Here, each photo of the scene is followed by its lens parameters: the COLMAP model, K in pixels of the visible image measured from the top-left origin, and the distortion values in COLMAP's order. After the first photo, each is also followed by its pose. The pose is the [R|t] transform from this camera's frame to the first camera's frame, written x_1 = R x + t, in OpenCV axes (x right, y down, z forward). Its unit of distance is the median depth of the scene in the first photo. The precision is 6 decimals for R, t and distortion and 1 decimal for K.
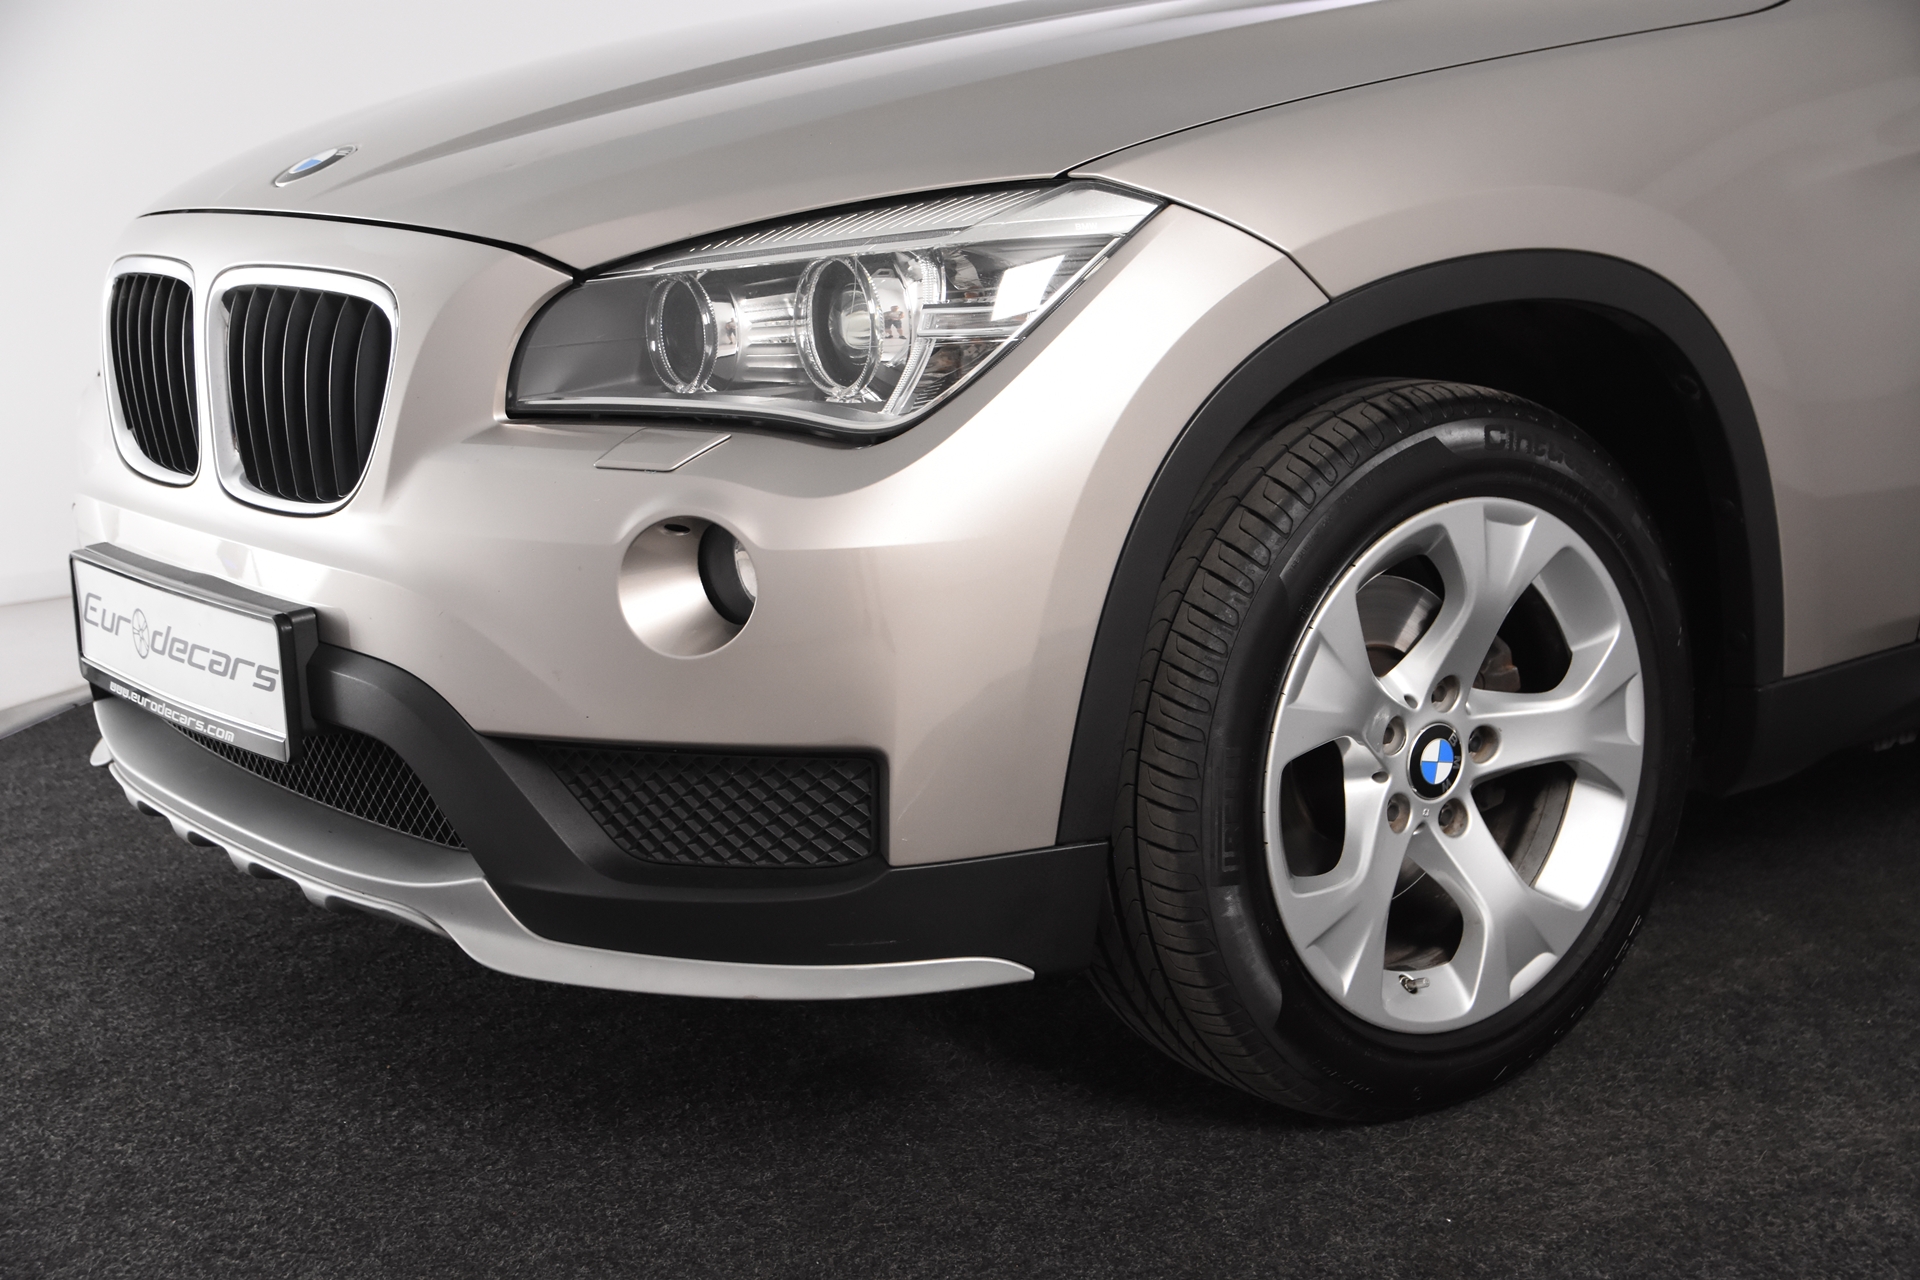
lens RADIAL K [[2798.8, 0, 957.6], [0, 2798.8, 651.0], [0, 0, 1]] dist [0.070725, 0.000000]
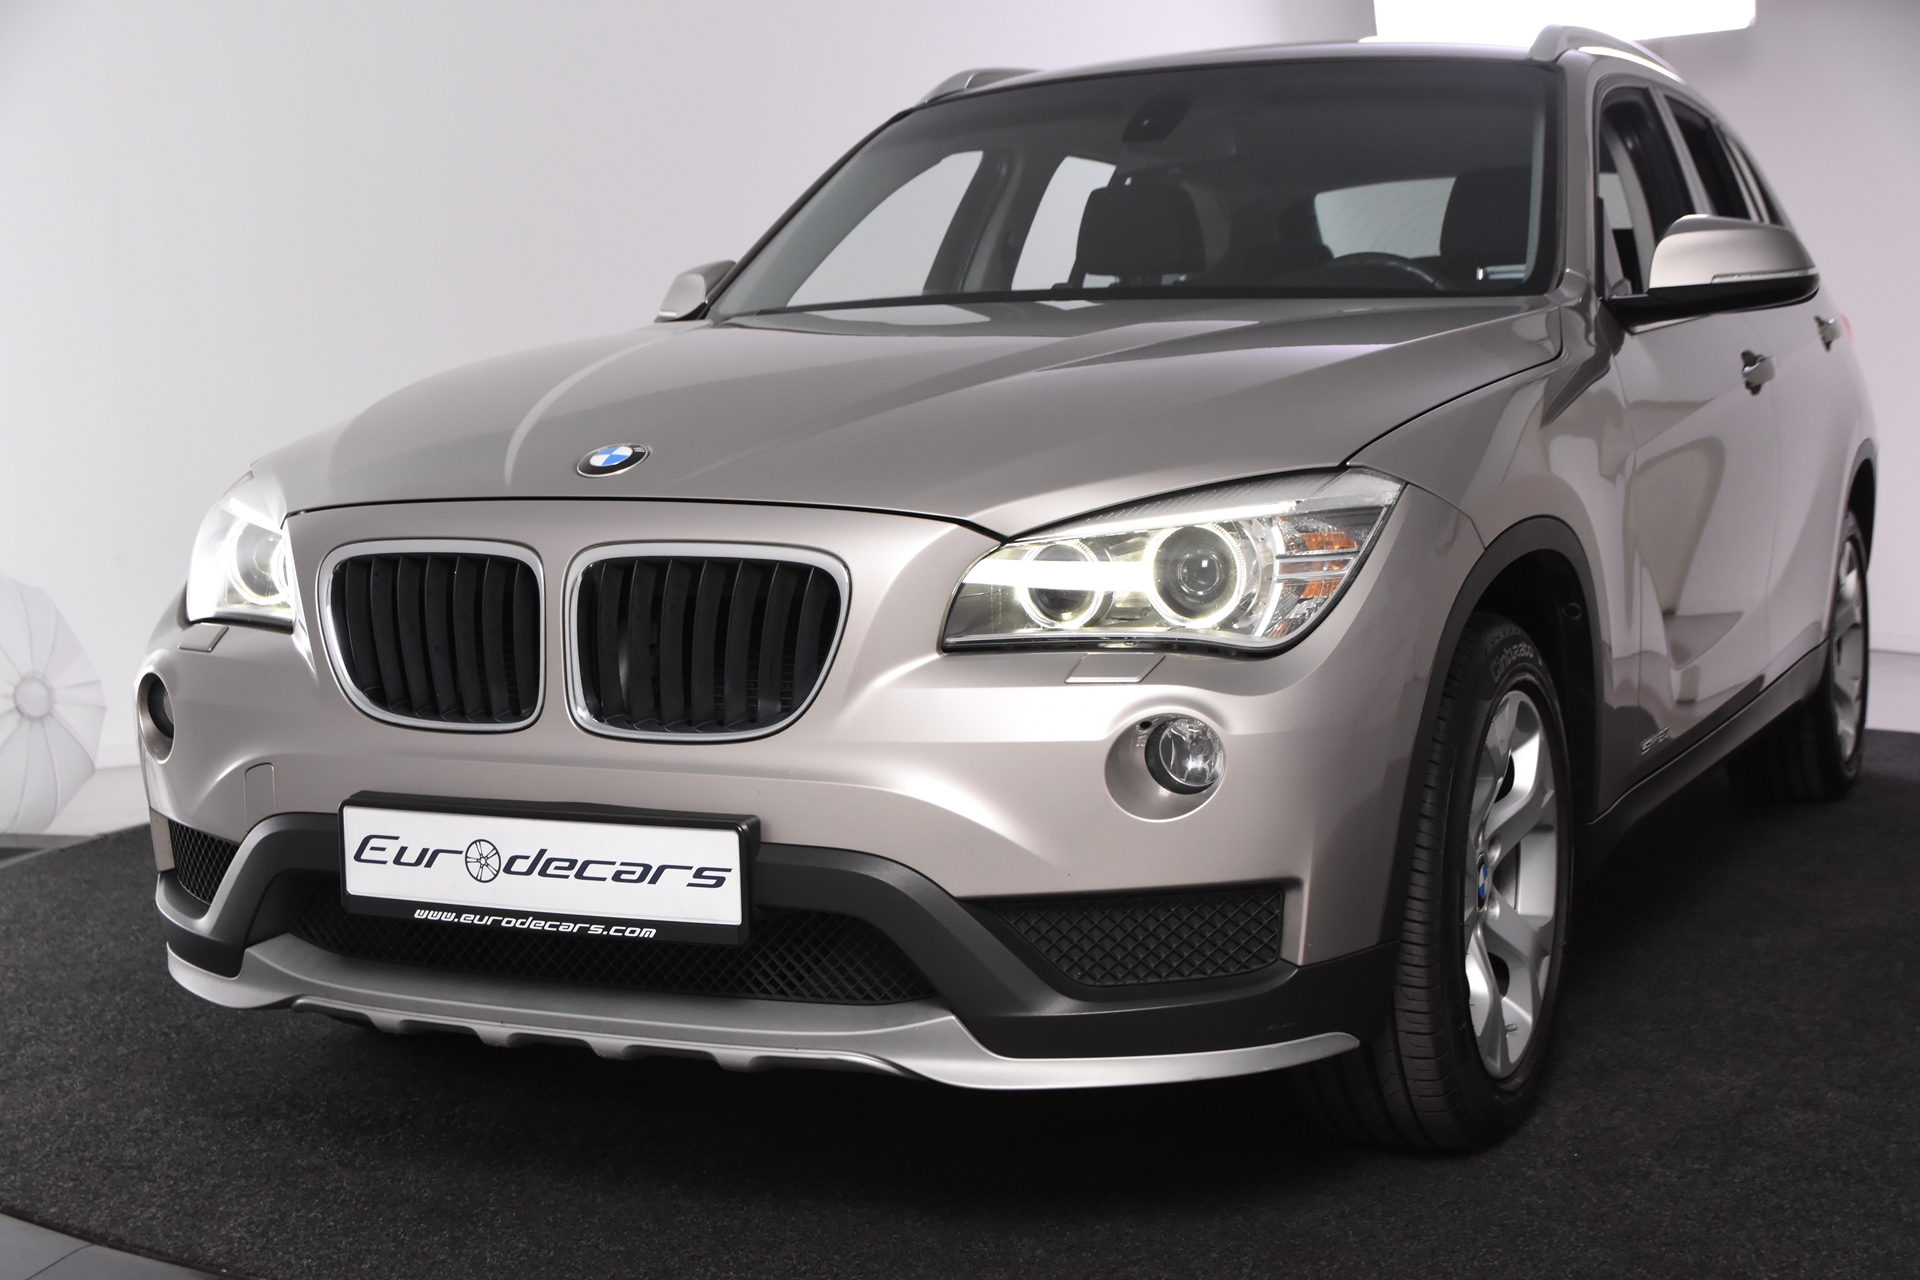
lens RADIAL K [[2798.8, 0, 953.0], [0, 2798.8, 640.1], [0, 0, 1]] dist [0.070725, 0.000000]
pose [[0.882116, -0.029325, 0.470118, -0.700614], [0.082009, 0.992378, -0.091977, 0.027205], [-0.463838, 0.119688, 0.877798, -0.115917]]
